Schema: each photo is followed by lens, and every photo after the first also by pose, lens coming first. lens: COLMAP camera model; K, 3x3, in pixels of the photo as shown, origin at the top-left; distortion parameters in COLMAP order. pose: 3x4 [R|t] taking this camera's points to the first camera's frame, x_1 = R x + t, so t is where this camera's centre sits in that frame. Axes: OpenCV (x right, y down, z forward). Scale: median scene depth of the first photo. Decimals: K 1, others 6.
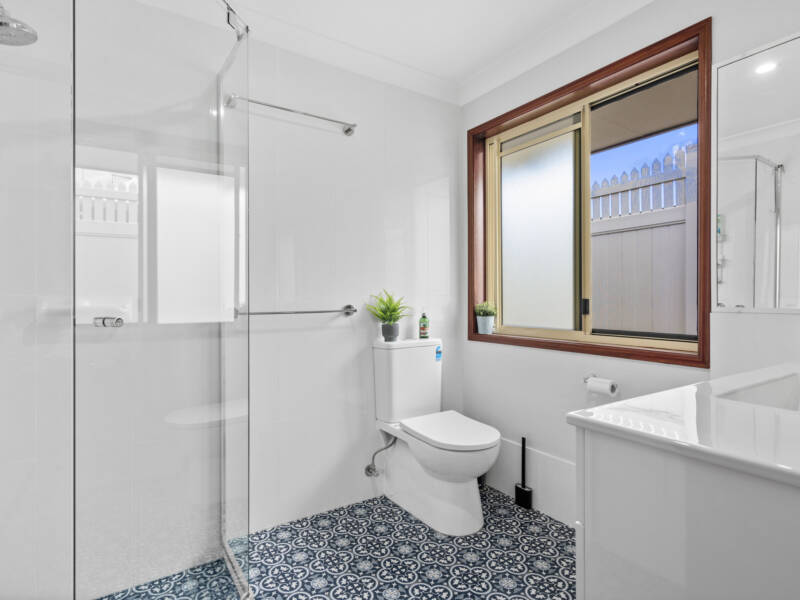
lens RADIAL K [[437.6, 0, 400.0], [0, 437.6, 299.2], [0, 0, 1]] dist [-0.005138, -0.000483]
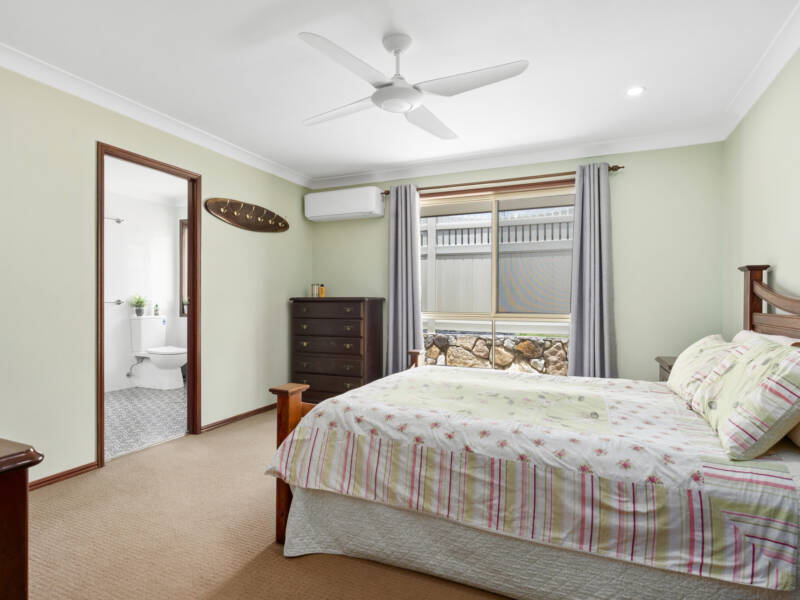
lens RADIAL K [[437.6, 0, 399.2], [0, 437.6, 300.1], [0, 0, 1]] dist [-0.005138, -0.000483]
pose [[0.838497, 0.000100, 0.544906, -0.126530], [0.001707, 0.999995, -0.002809, 0.021112], [-0.544903, 0.003286, 0.838492, -1.597458]]
